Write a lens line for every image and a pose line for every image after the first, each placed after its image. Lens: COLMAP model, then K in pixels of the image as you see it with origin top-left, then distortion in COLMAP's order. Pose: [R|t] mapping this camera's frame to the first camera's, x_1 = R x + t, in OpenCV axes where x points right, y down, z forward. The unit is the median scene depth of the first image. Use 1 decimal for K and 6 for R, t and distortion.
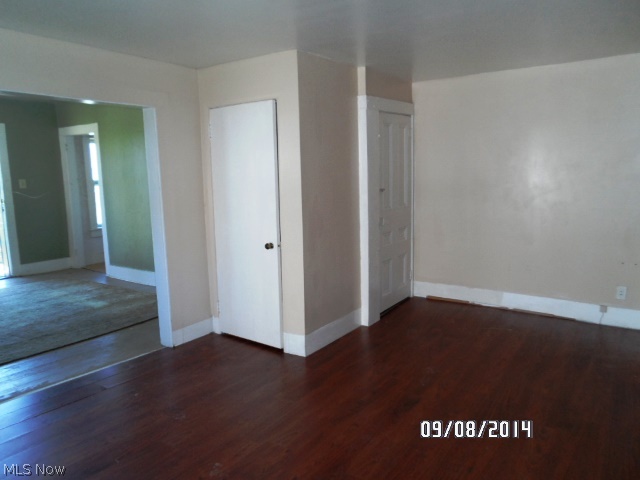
lens RADIAL K [[477.9, 0, 319.9], [0, 477.9, 241.8], [0, 0, 1]] dist [0.003072, 0.002007]
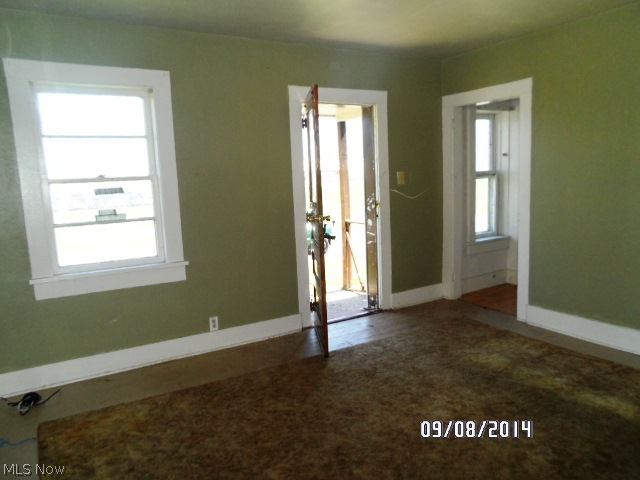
lens RADIAL K [[477.9, 0, 320.1], [0, 477.9, 238.9], [0, 0, 1]] dist [0.003072, 0.002007]
pose [[0.921608, 0.037069, -0.386348, -0.451121], [-0.033045, 0.999308, 0.017054, -0.040297], [0.386713, -0.002950, 0.922195, 0.311586]]
